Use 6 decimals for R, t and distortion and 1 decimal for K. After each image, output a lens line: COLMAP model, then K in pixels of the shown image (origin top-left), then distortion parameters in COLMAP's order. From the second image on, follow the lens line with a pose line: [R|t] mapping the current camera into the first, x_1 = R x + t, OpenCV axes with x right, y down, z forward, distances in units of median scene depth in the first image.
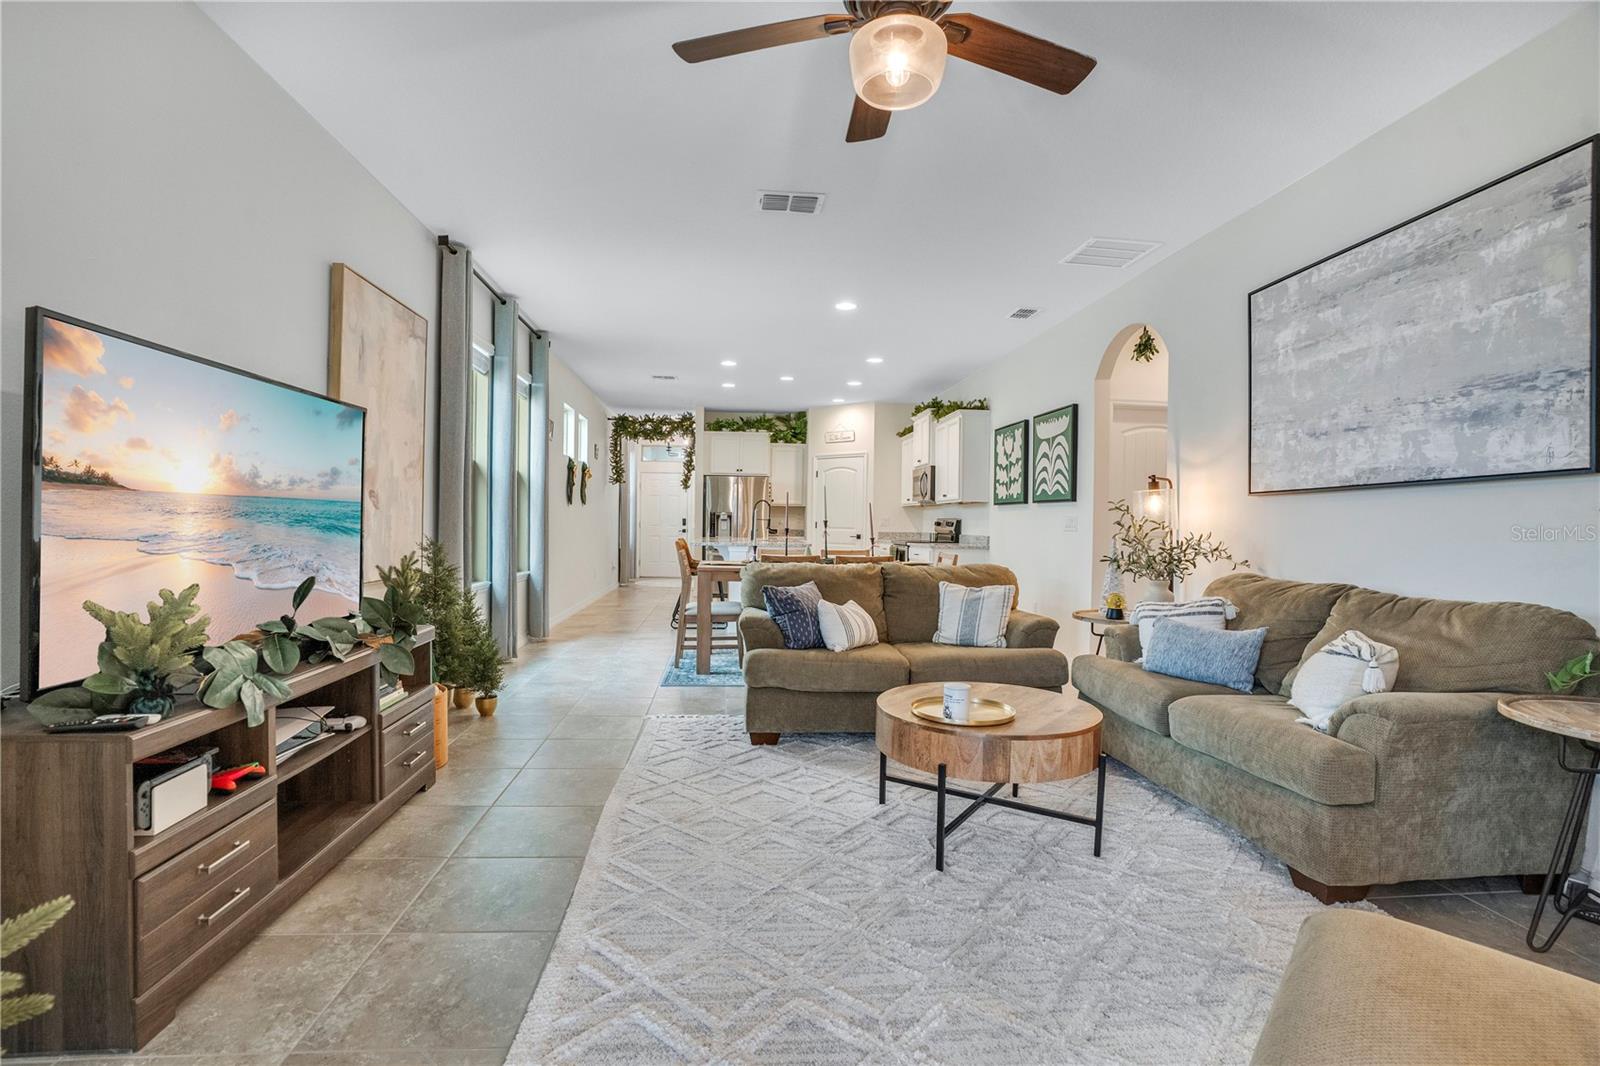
lens RADIAL K [[748.9, 0, 787.9], [0, 748.9, 526.3], [0, 0, 1]] dist [-0.071150, 0.024947]
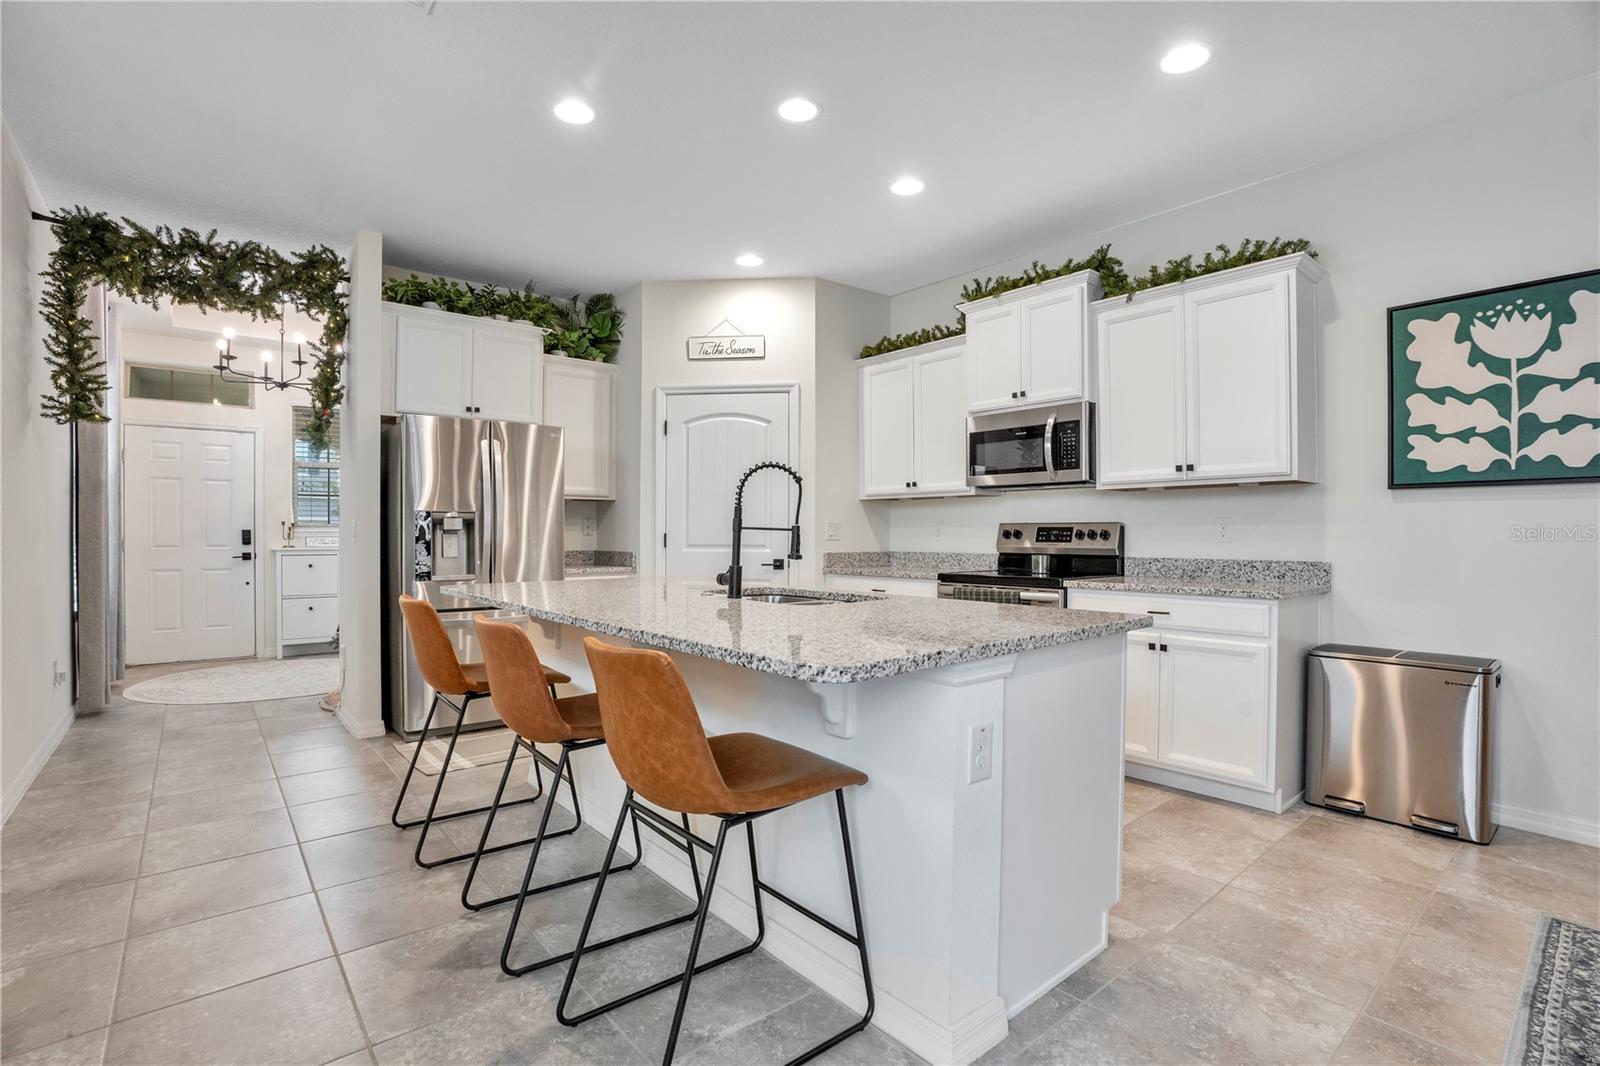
lens RADIAL K [[748.9, 0, 793.7], [0, 748.9, 539.2], [0, 0, 1]] dist [-0.071150, 0.024947]
pose [[0.820399, -0.018748, 0.571483, -0.200543], [0.014786, 0.999824, 0.011573, -0.008410], [-0.571600, -0.001044, 0.820532, 0.751408]]
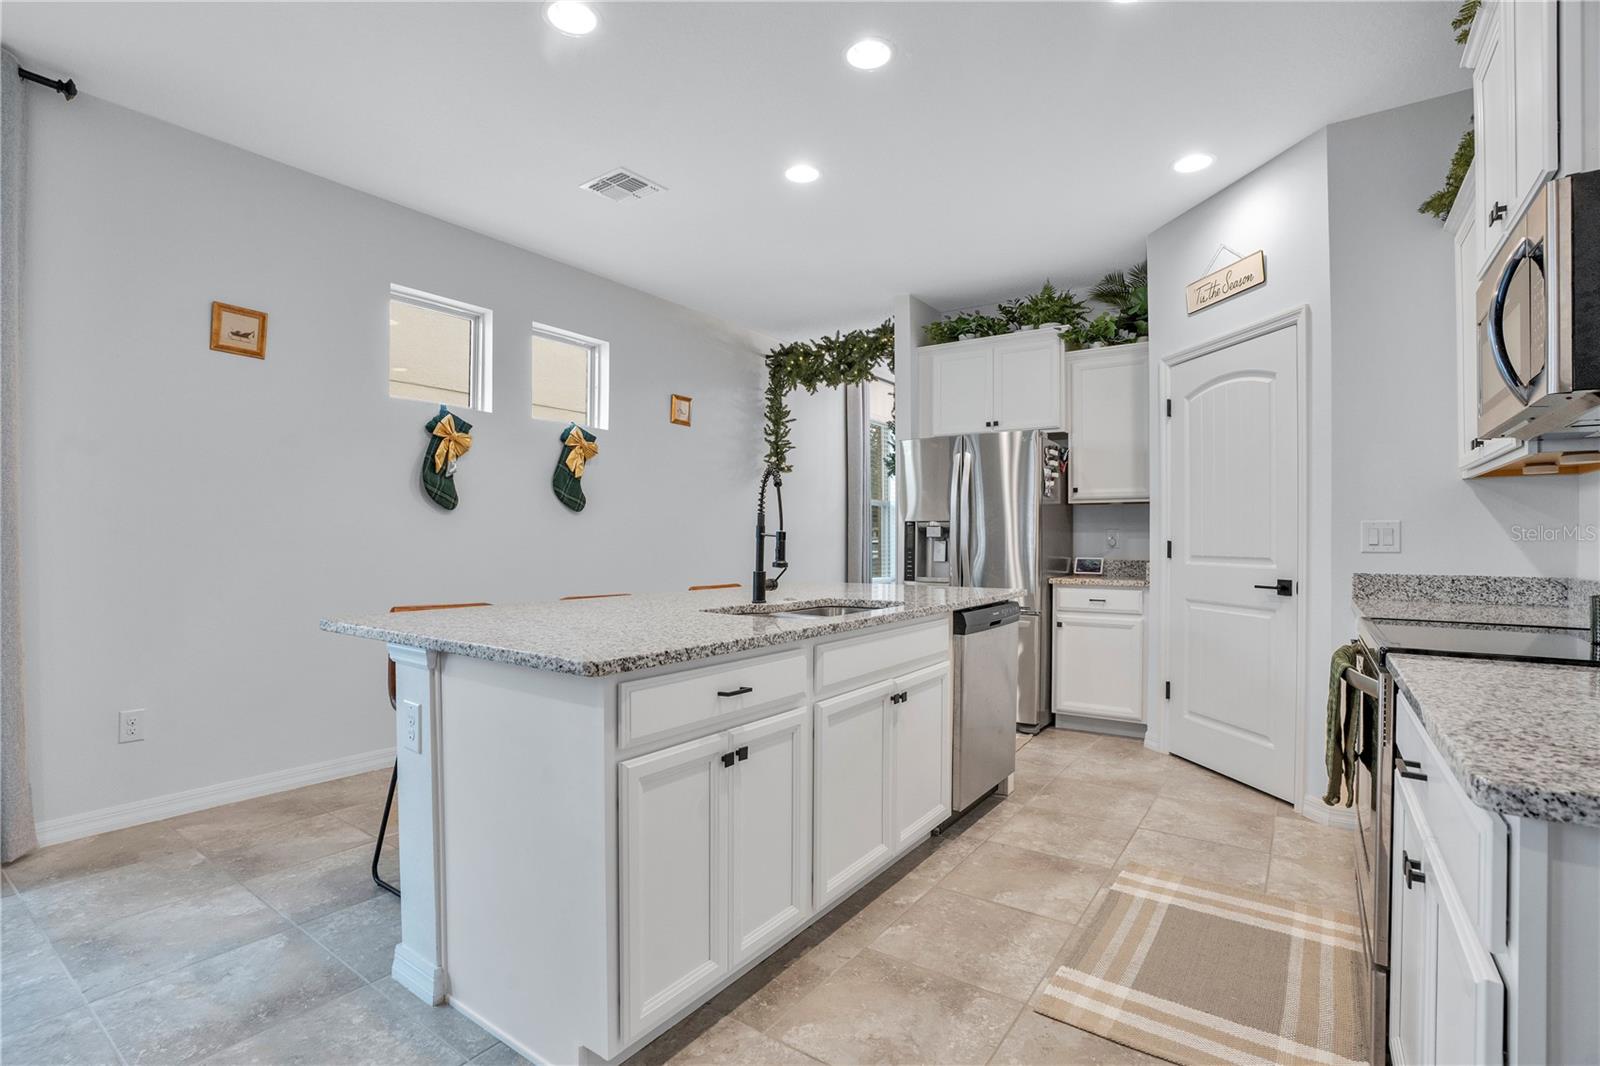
lens RADIAL K [[748.9, 0, 793.2], [0, 748.9, 534.6], [0, 0, 1]] dist [-0.071150, 0.024947]
pose [[0.764175, -0.018732, -0.644737, 0.163100], [0.006374, 0.999749, -0.021491, -0.003088], [0.644978, 0.012314, 0.764102, 0.786920]]
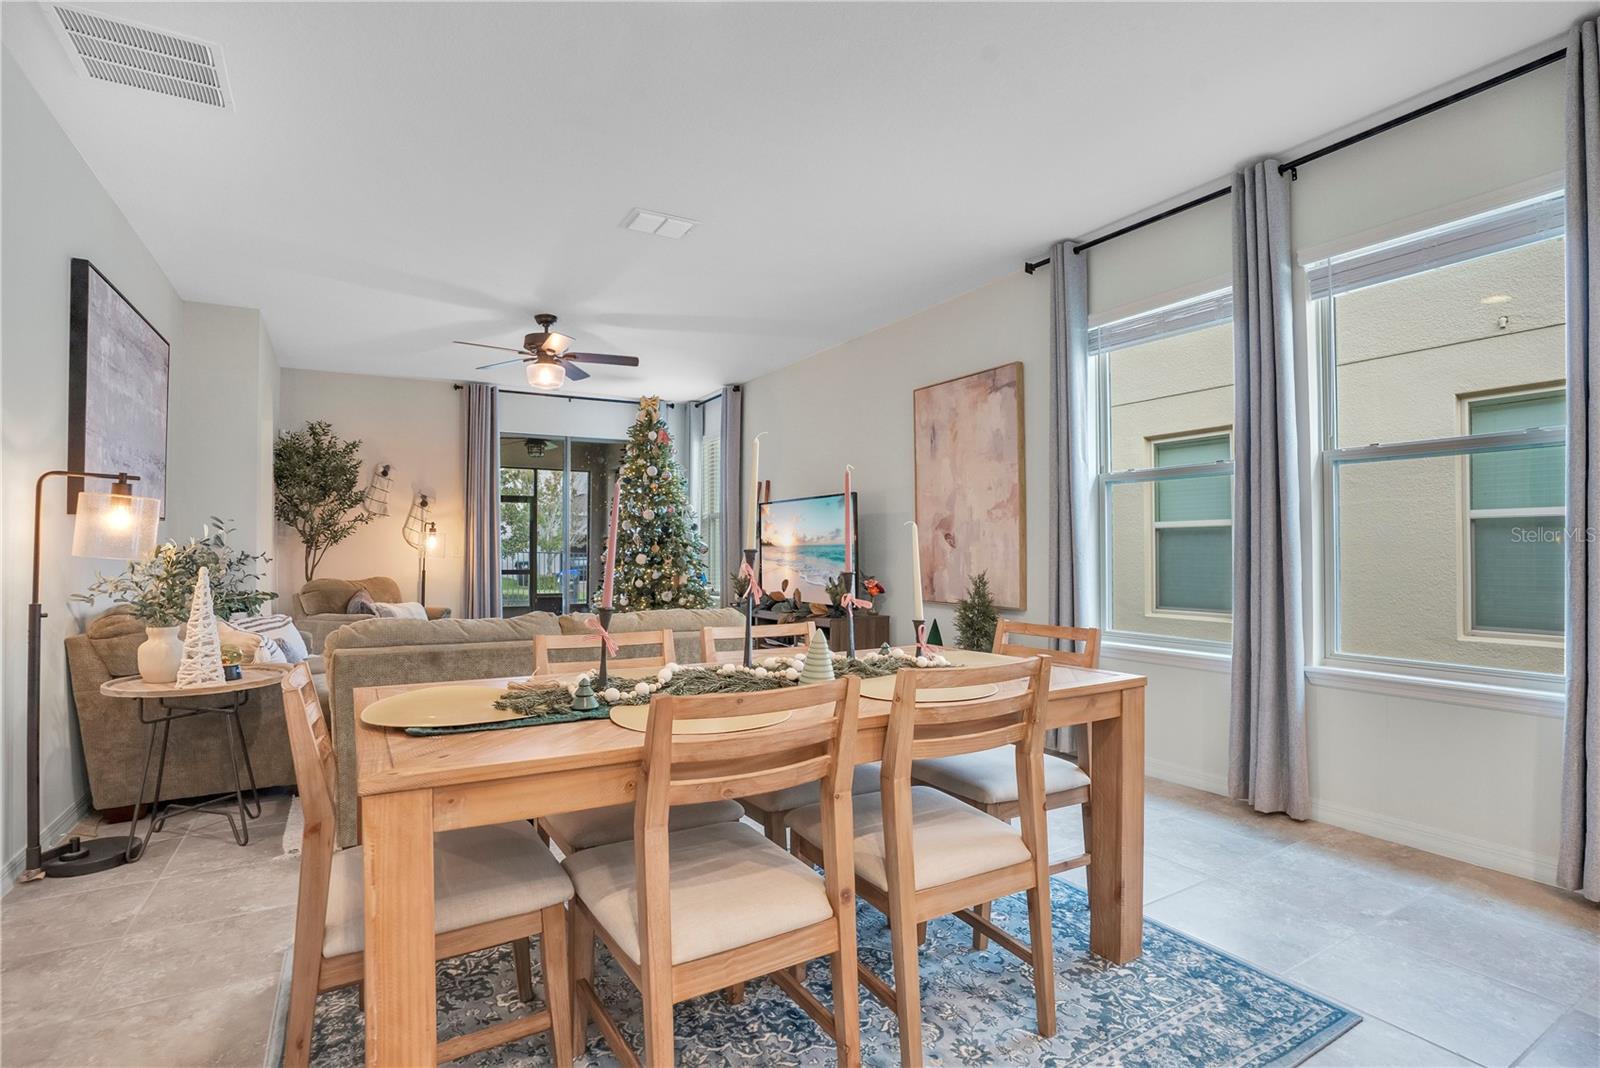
lens RADIAL K [[763.9, 0, 785.9], [0, 763.9, 545.4], [0, 0, 1]] dist [-0.051552, 0.013703]
pose [[-0.904340, -0.016921, -0.426477, 0.121580], [-0.014153, 0.999853, -0.009659, -0.004177], [0.426577, -0.002699, -0.904447, 0.902983]]
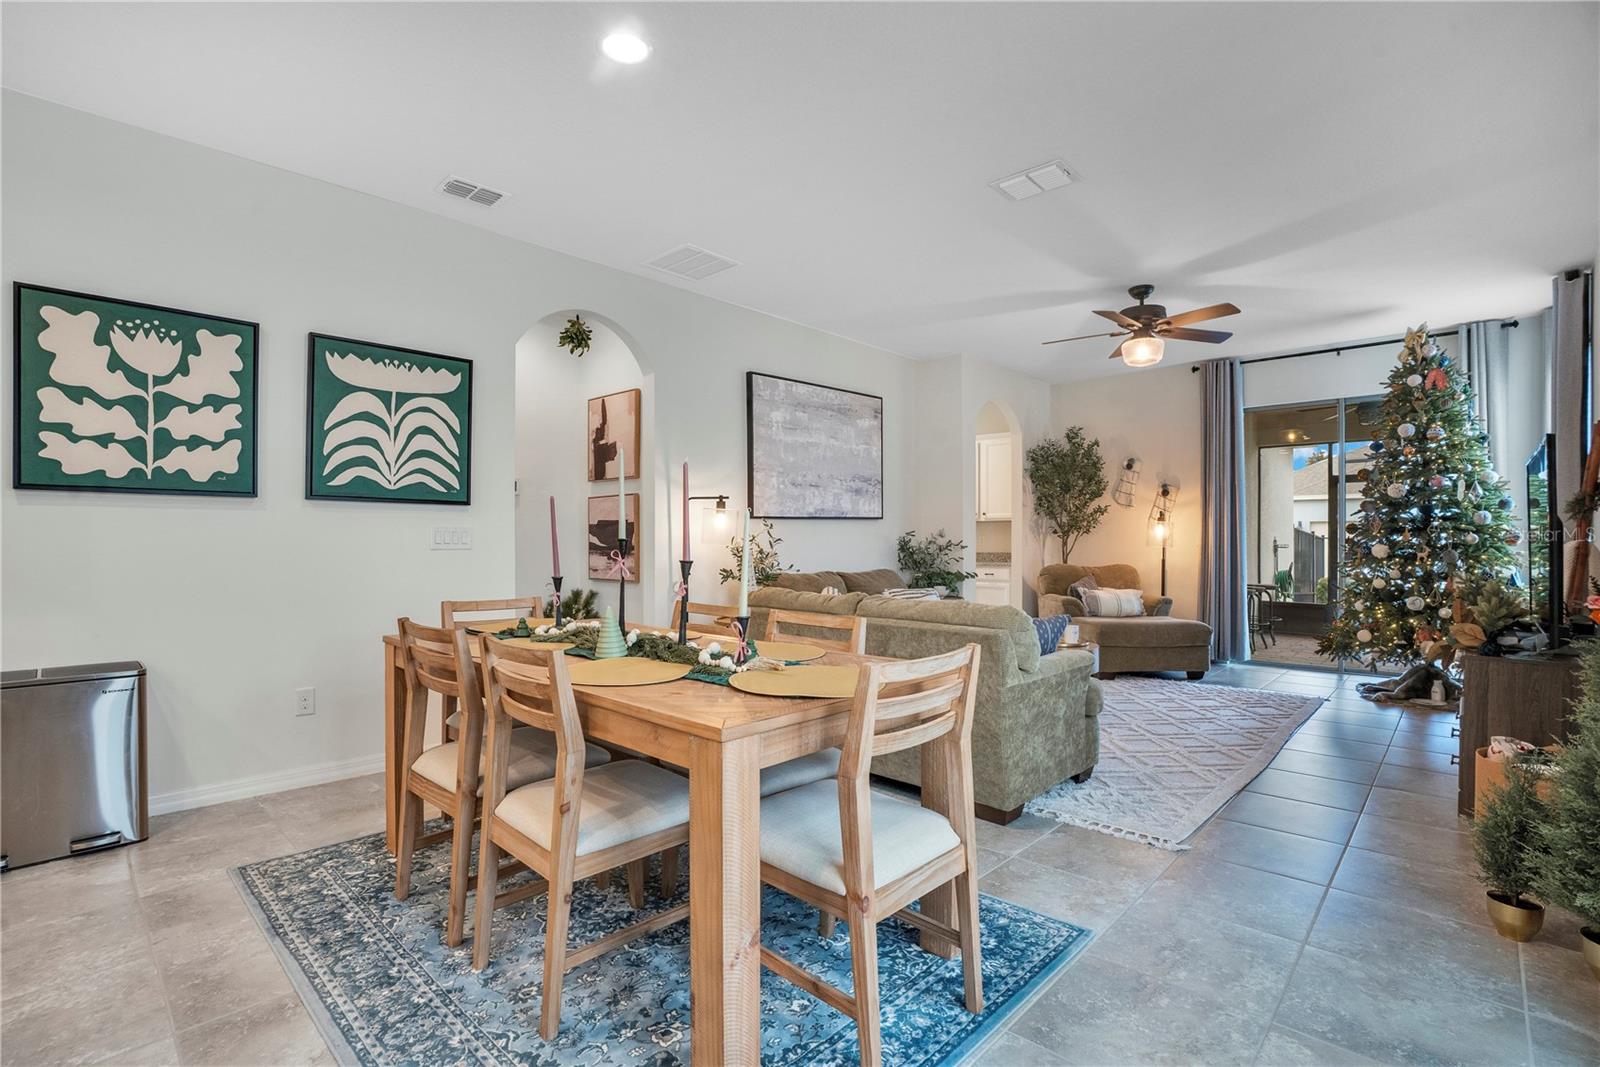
lens RADIAL K [[748.9, 0, 802.0], [0, 748.9, 542.9], [0, 0, 1]] dist [-0.071150, 0.024947]
pose [[-0.675037, -0.019620, 0.737523, -0.213938], [-0.007705, 0.999779, 0.019545, -0.009827], [-0.737744, 0.007511, -0.675039, 0.831121]]
